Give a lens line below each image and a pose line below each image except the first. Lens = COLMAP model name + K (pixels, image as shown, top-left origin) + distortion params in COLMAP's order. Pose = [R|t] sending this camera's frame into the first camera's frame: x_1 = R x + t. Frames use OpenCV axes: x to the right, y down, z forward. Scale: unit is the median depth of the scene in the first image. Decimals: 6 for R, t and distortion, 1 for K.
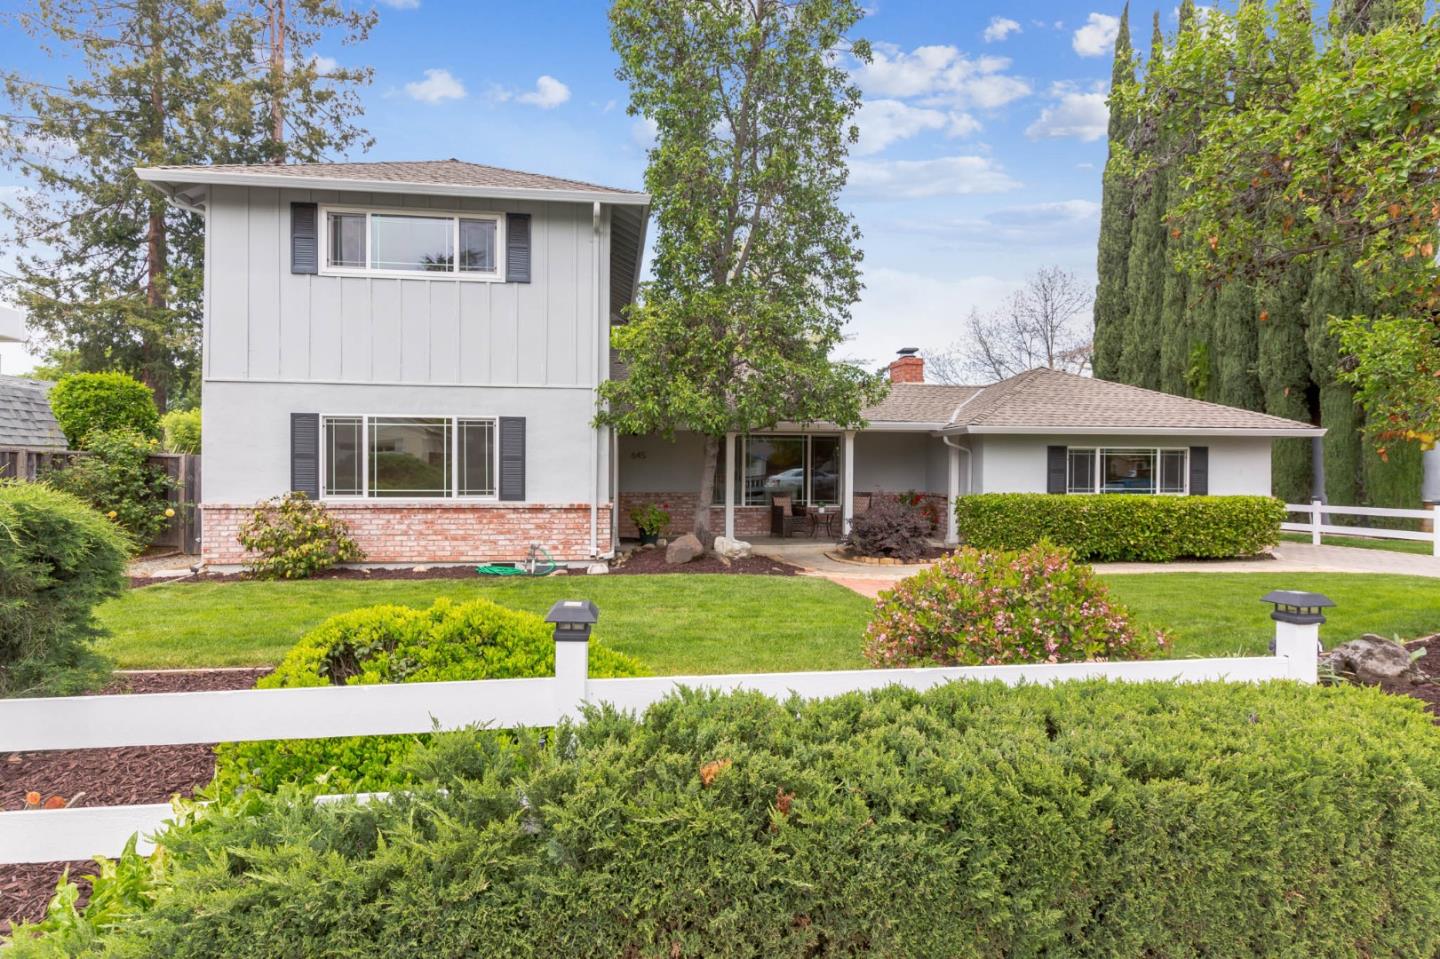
lens RADIAL K [[507.2, 0, 718.9], [0, 507.2, 468.0], [0, 0, 1]] dist [-0.004947, -0.000147]
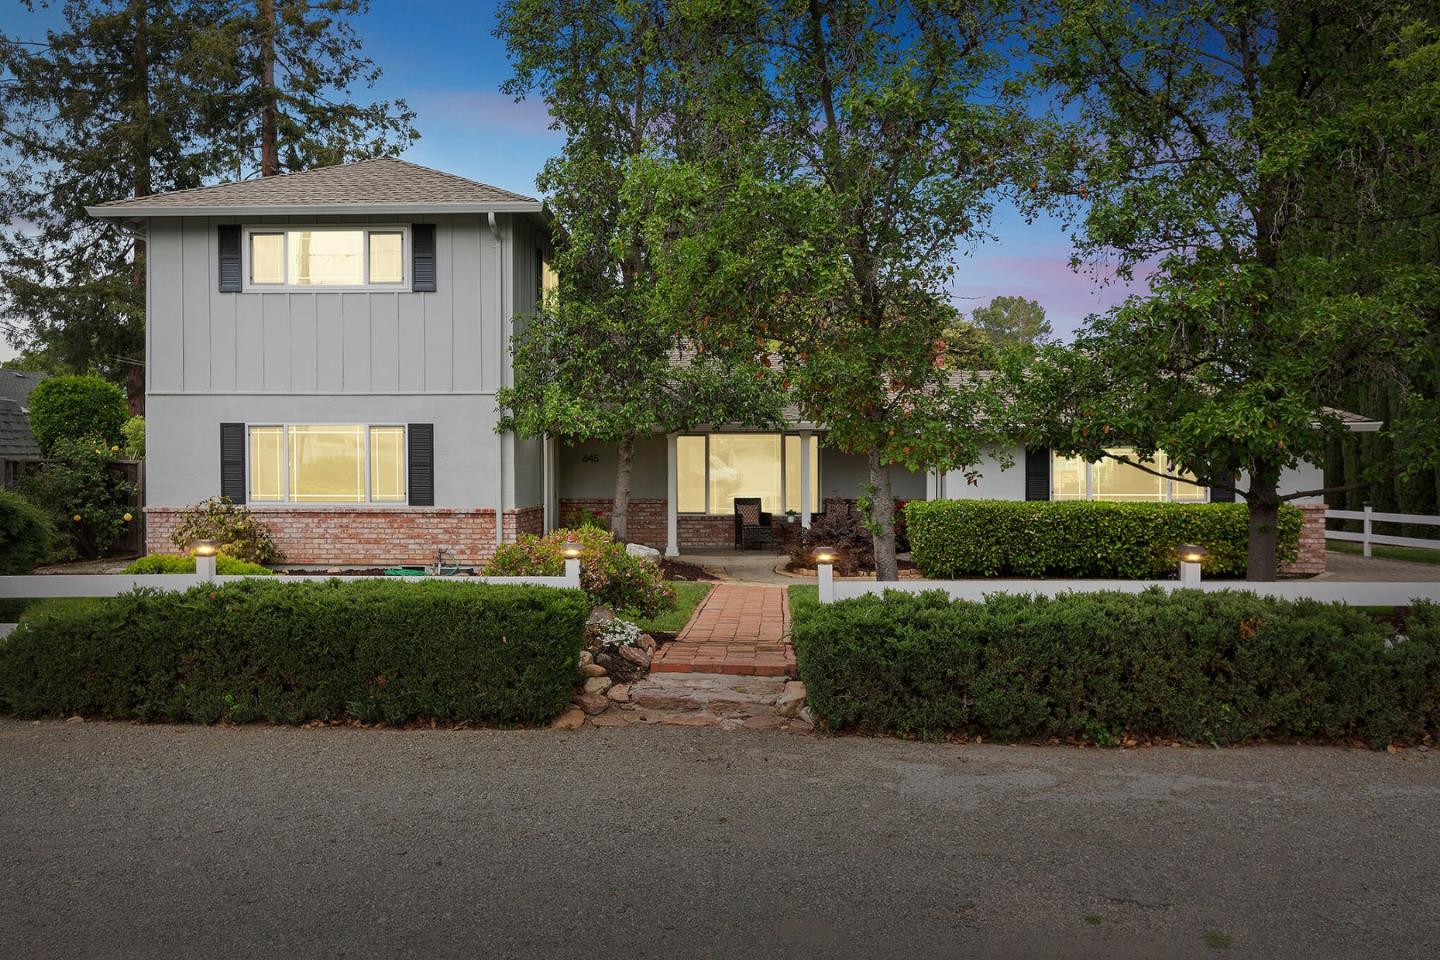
lens RADIAL K [[647.6, 0, 720.3], [0, 647.6, 475.8], [0, 0, 1]] dist [-0.007440, -0.000092]
pose [[0.994034, -0.002682, -0.109034, 0.328545], [0.003633, 0.999957, 0.008524, -0.004527], [0.109007, -0.008869, 0.994001, -0.224679]]
